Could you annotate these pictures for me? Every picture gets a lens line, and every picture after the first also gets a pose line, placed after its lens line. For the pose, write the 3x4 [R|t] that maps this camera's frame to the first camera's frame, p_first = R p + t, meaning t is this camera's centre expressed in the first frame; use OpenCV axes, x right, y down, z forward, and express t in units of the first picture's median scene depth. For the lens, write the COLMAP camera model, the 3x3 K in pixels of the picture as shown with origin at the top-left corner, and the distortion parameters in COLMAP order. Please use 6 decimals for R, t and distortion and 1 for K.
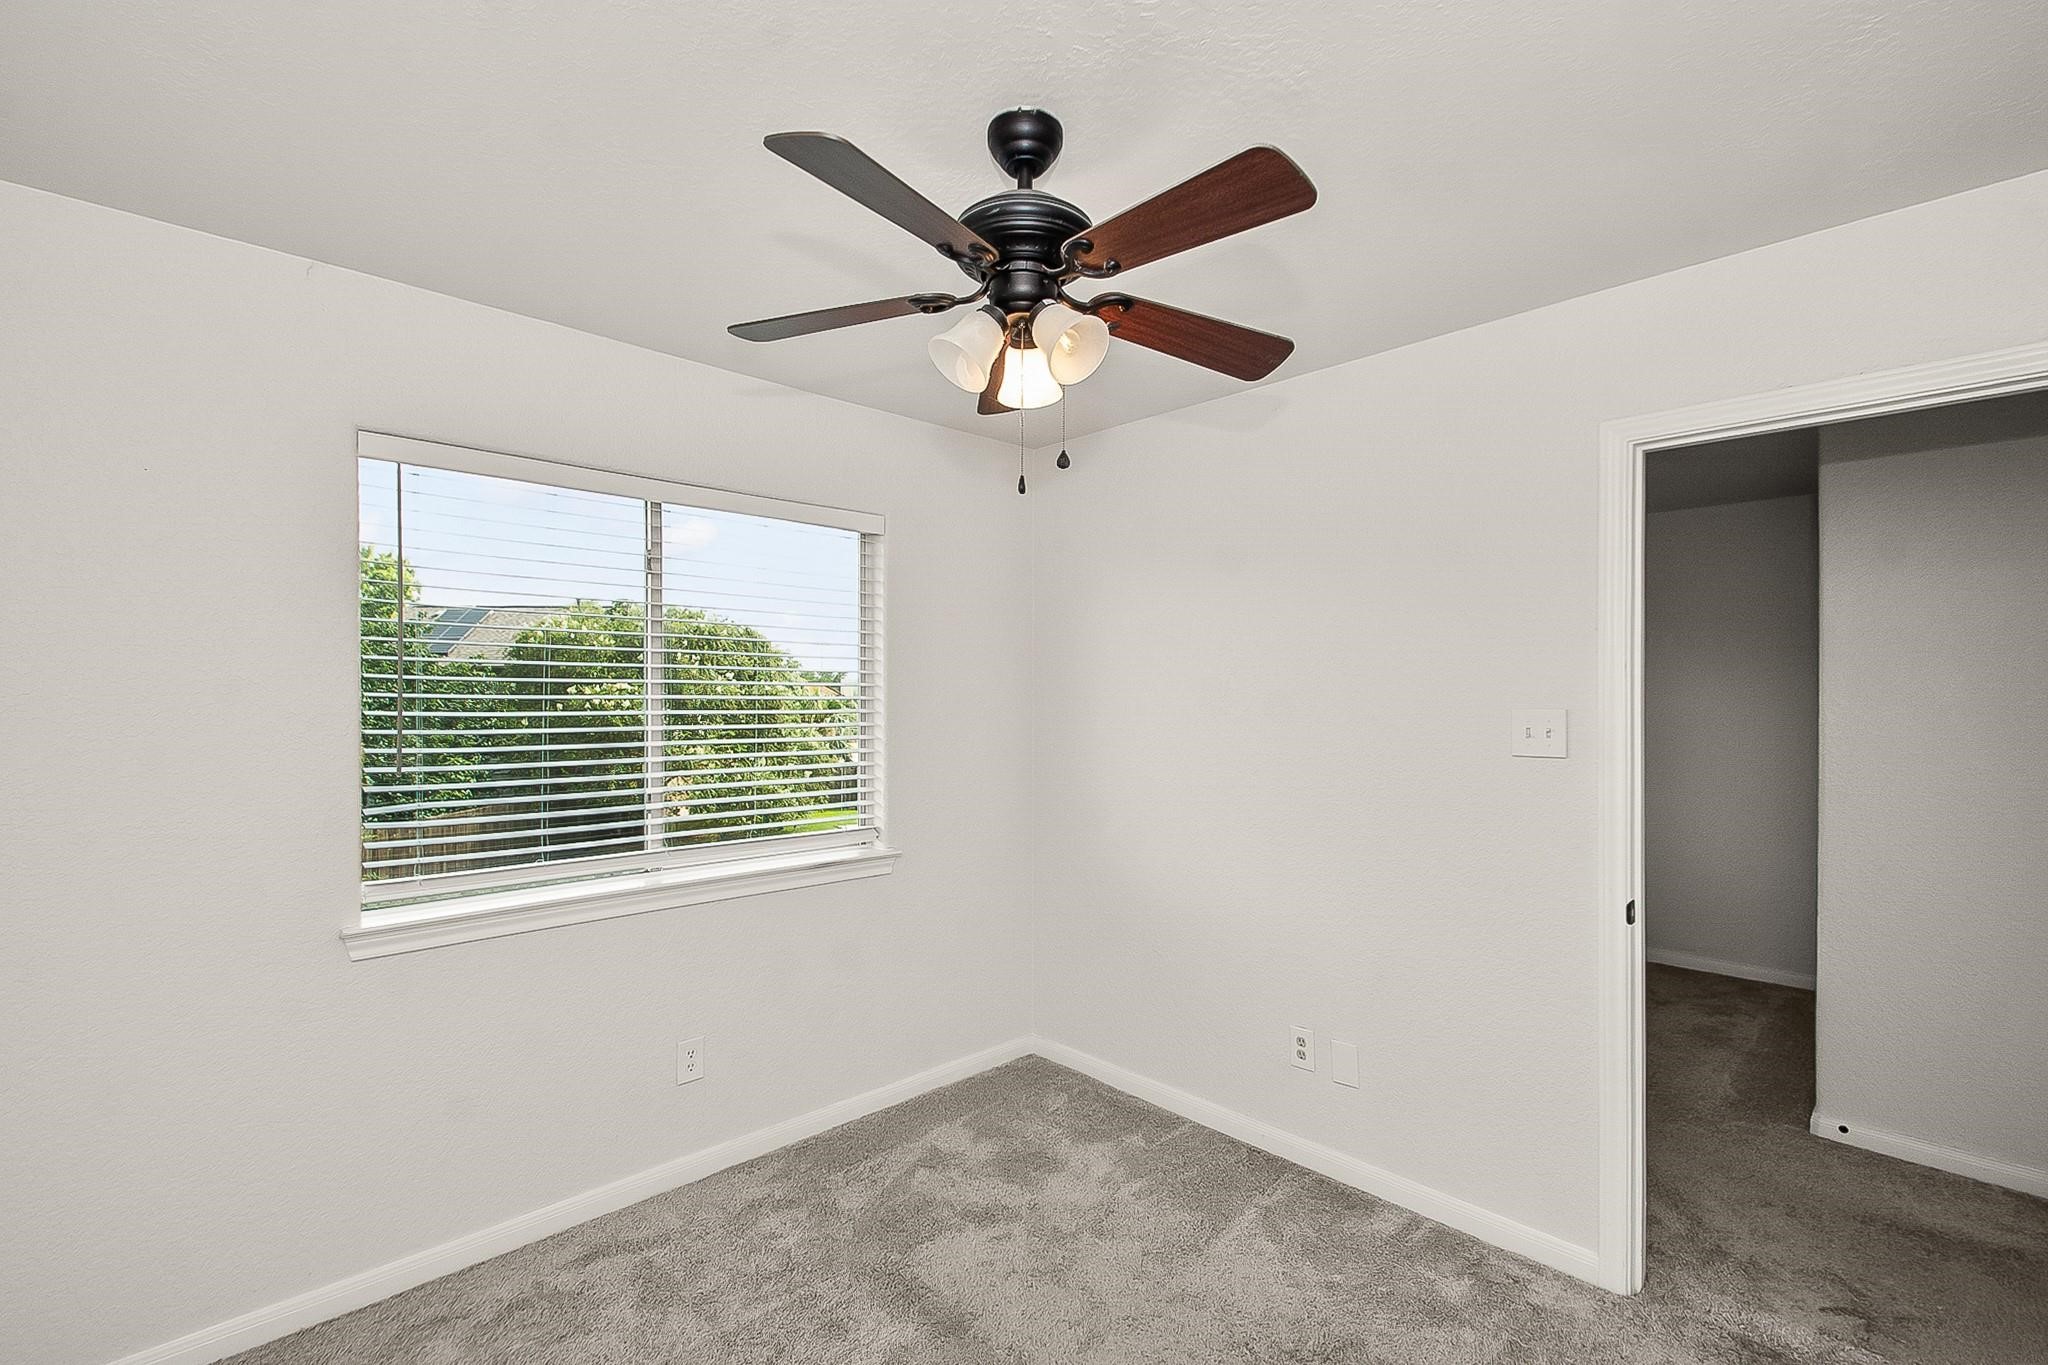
lens RADIAL K [[911.1, 0, 1024.0], [0, 911.1, 682.5], [0, 0, 1]] dist [0.001759, -0.000225]
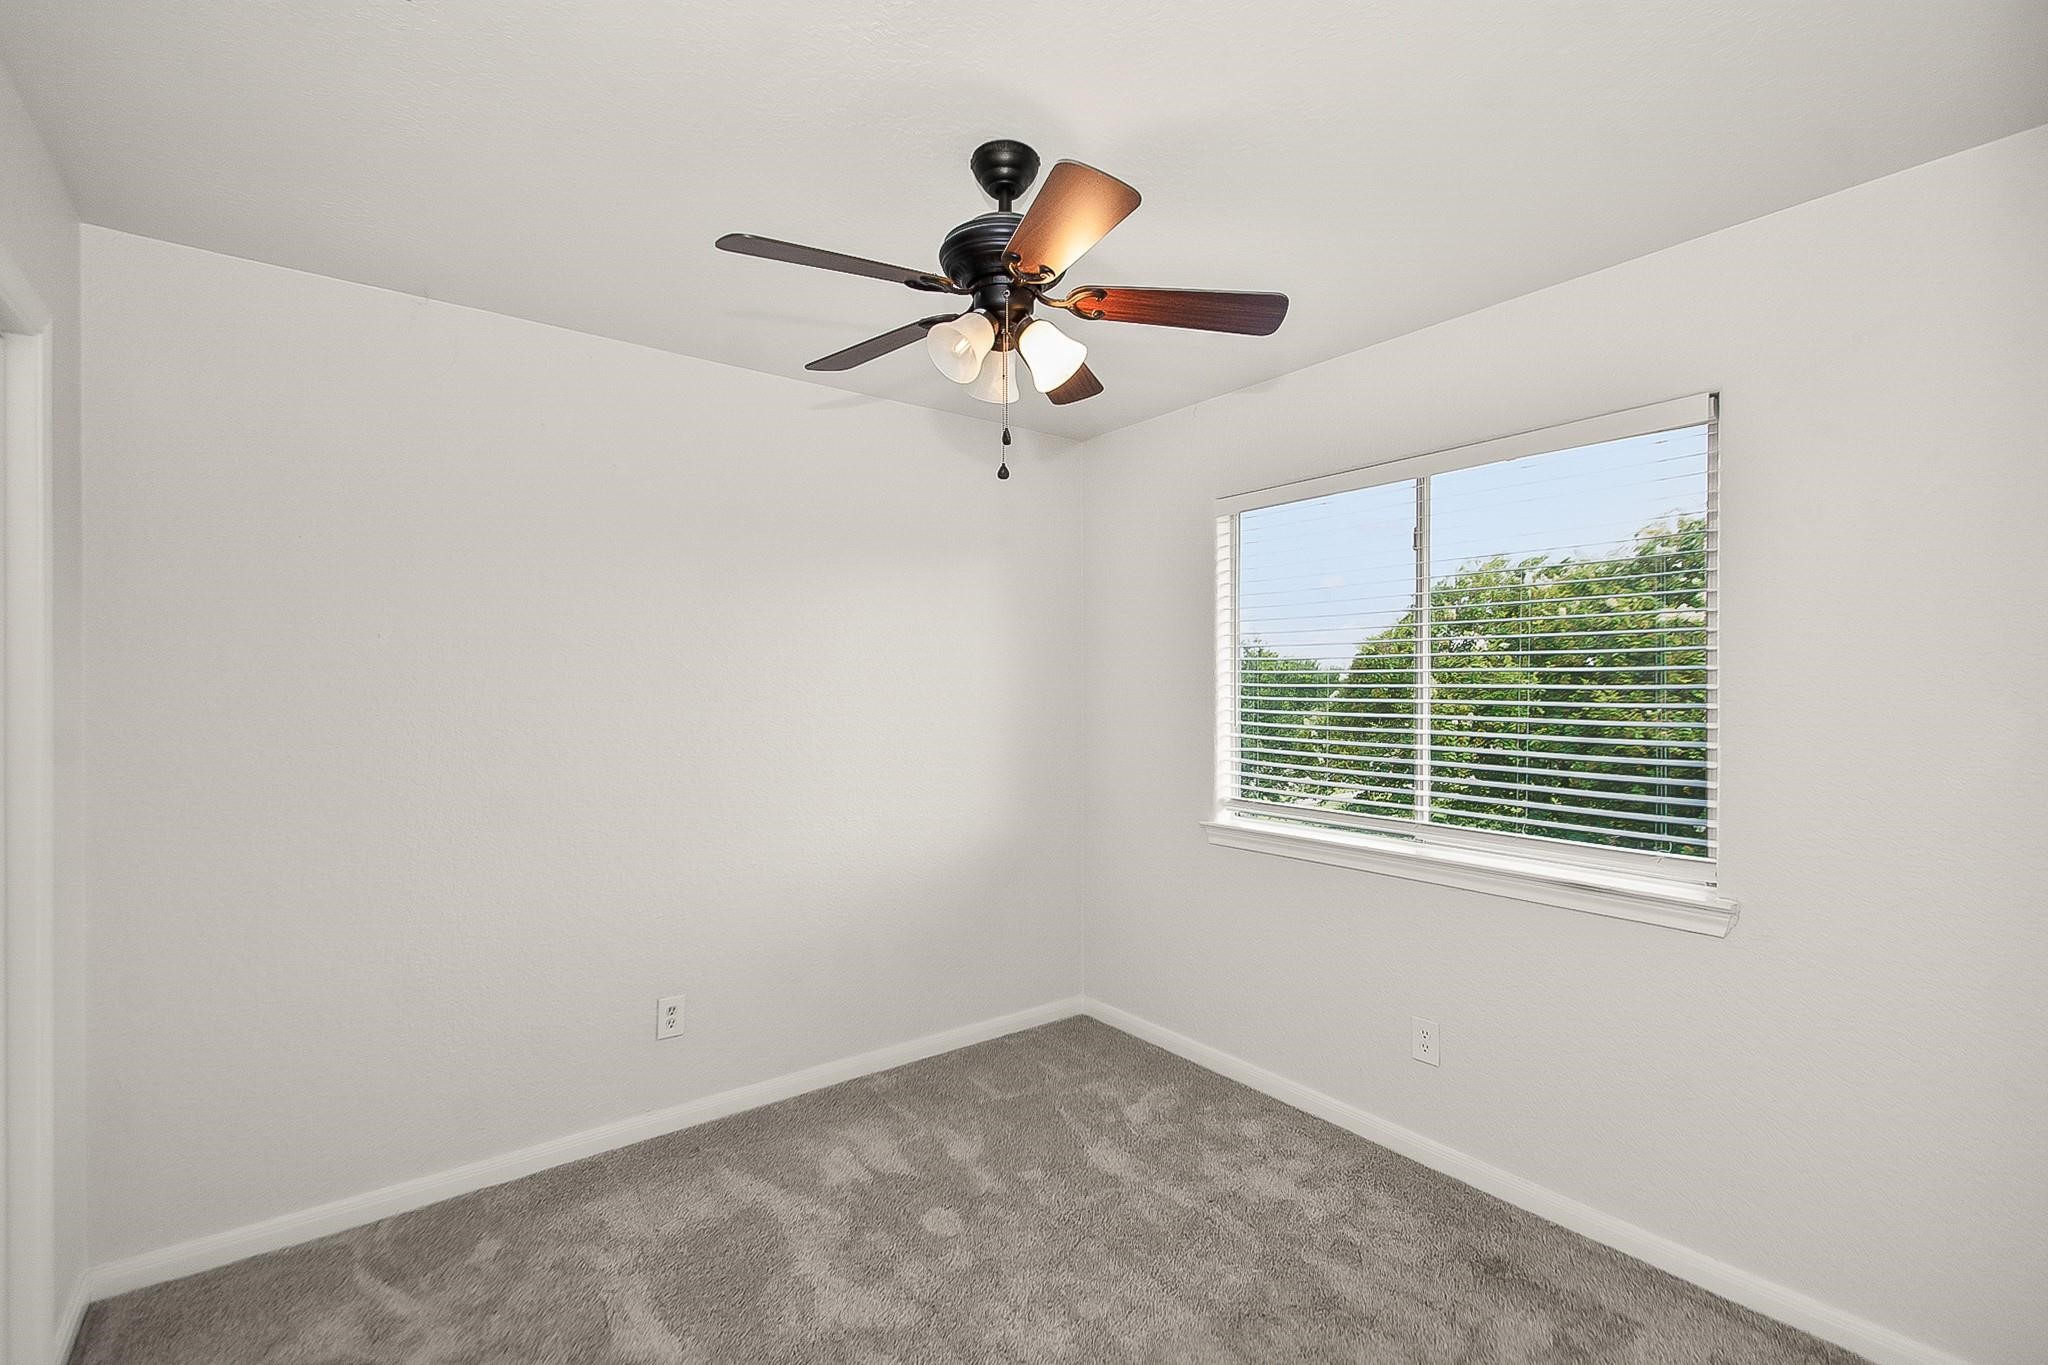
lens RADIAL K [[911.1, 0, 1024.0], [0, 911.1, 682.5], [0, 0, 1]] dist [0.001759, -0.000225]
pose [[-0.128387, -0.003727, -0.991717, 0.693110], [0.020430, 0.999771, -0.006402, 0.029539], [0.991514, -0.021082, -0.128281, 0.740353]]
